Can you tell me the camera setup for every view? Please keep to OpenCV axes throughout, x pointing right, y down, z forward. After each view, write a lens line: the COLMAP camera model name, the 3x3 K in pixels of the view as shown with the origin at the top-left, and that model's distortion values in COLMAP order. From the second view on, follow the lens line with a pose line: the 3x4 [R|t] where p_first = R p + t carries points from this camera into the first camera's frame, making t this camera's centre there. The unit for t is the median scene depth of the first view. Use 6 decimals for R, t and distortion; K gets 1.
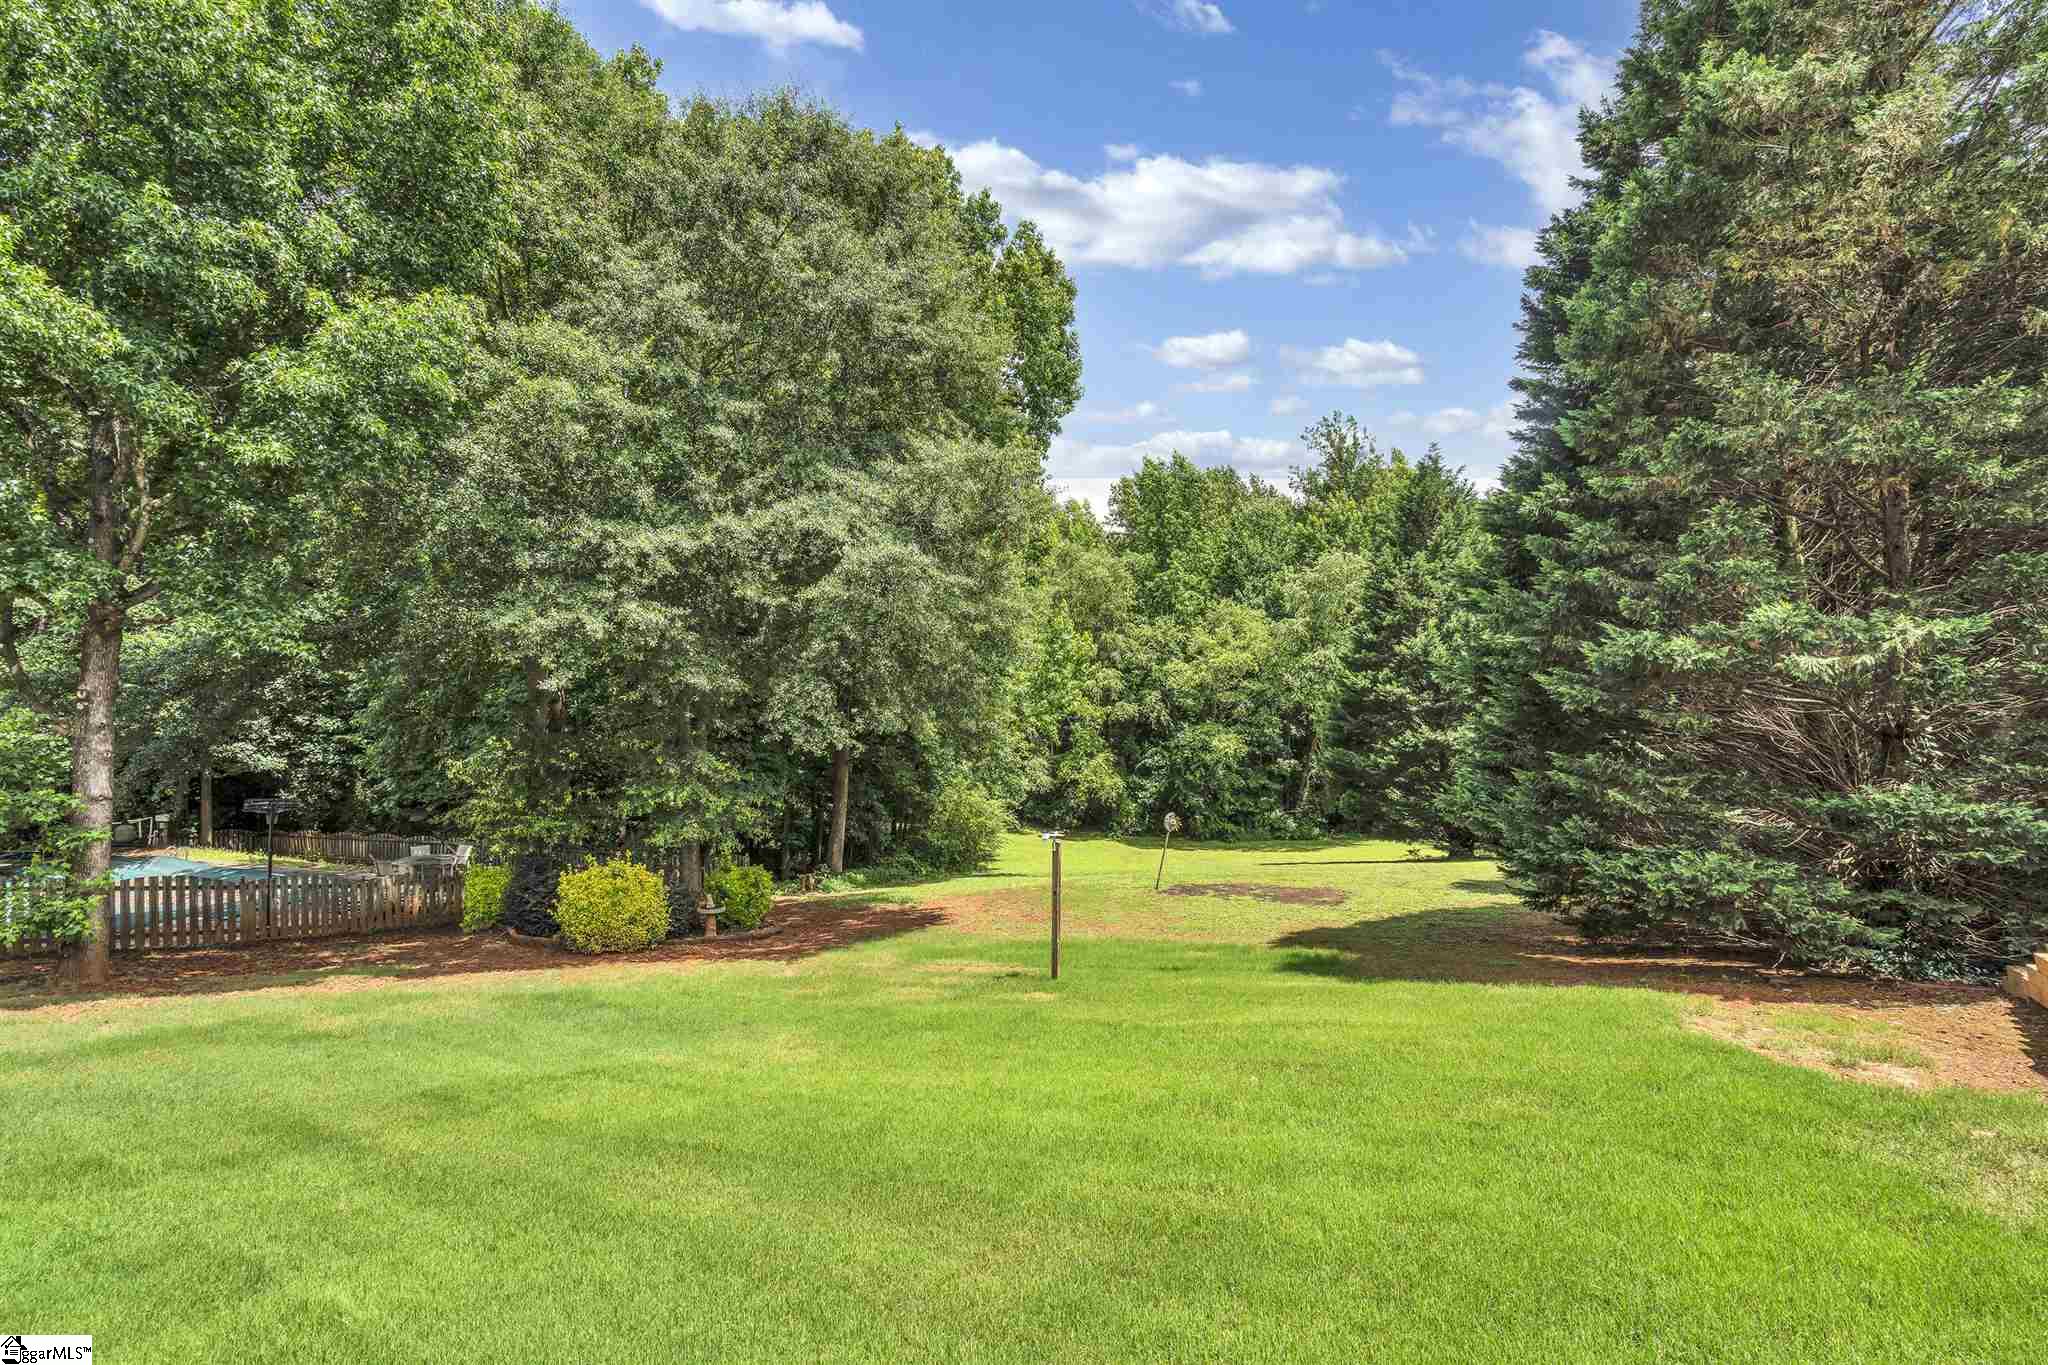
lens RADIAL K [[931.6, 0, 1018.2], [0, 931.6, 687.9], [0, 0, 1]] dist [-0.004755, 0.000894]
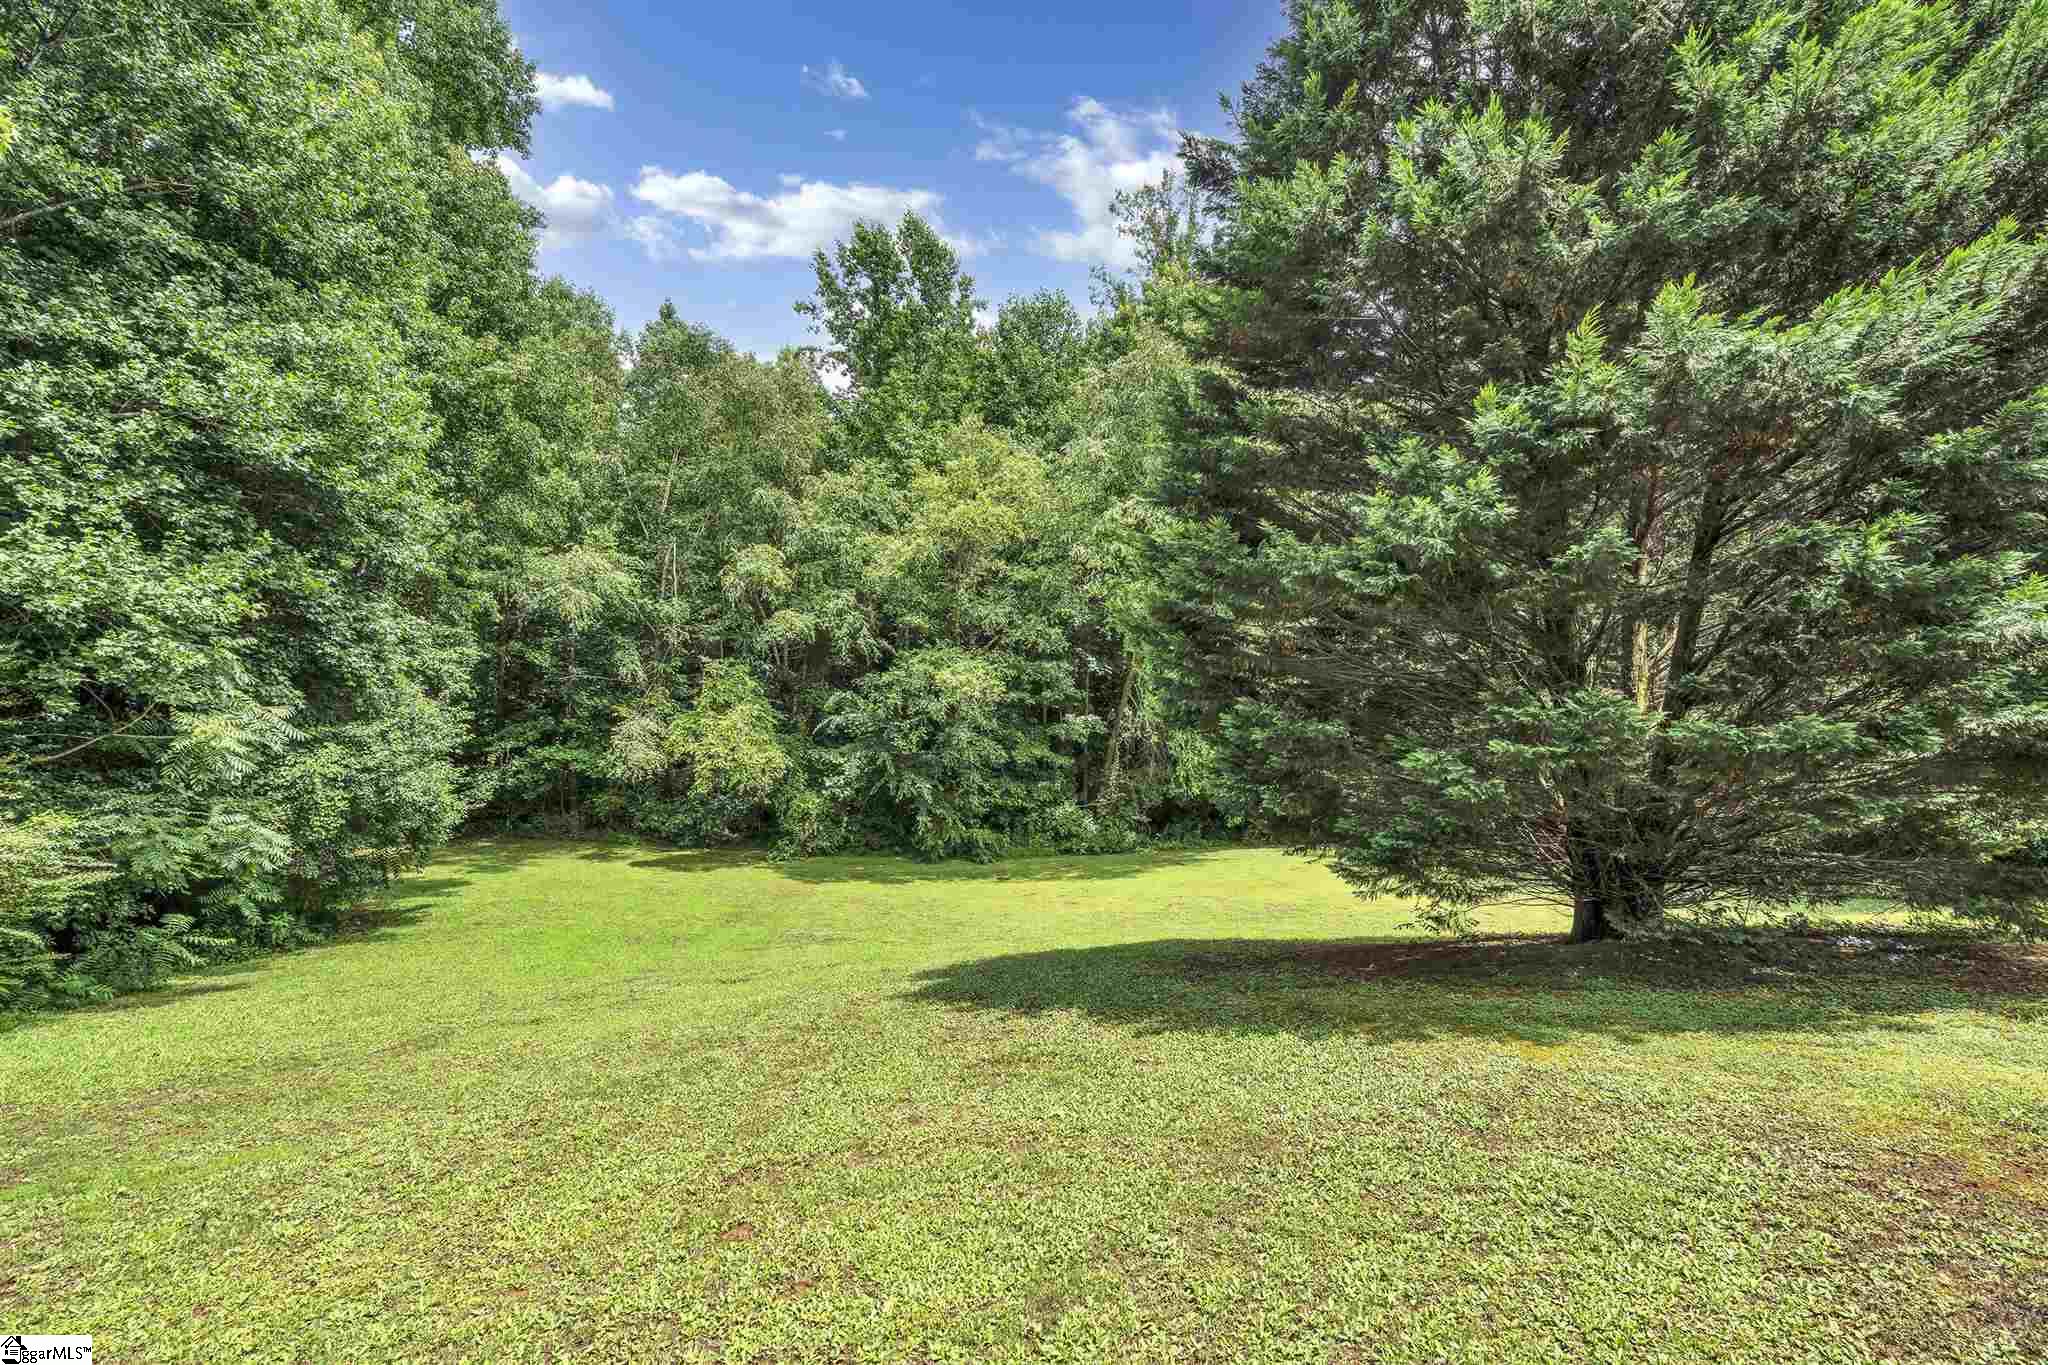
lens RADIAL K [[931.6, 0, 1025.1], [0, 931.6, 681.5], [0, 0, 1]] dist [-0.004755, 0.000894]
pose [[0.981791, 0.002950, 0.189943, 0.144983], [-0.001783, 0.999978, -0.006312, 0.060092], [-0.189957, 0.005858, 0.981775, 0.442162]]
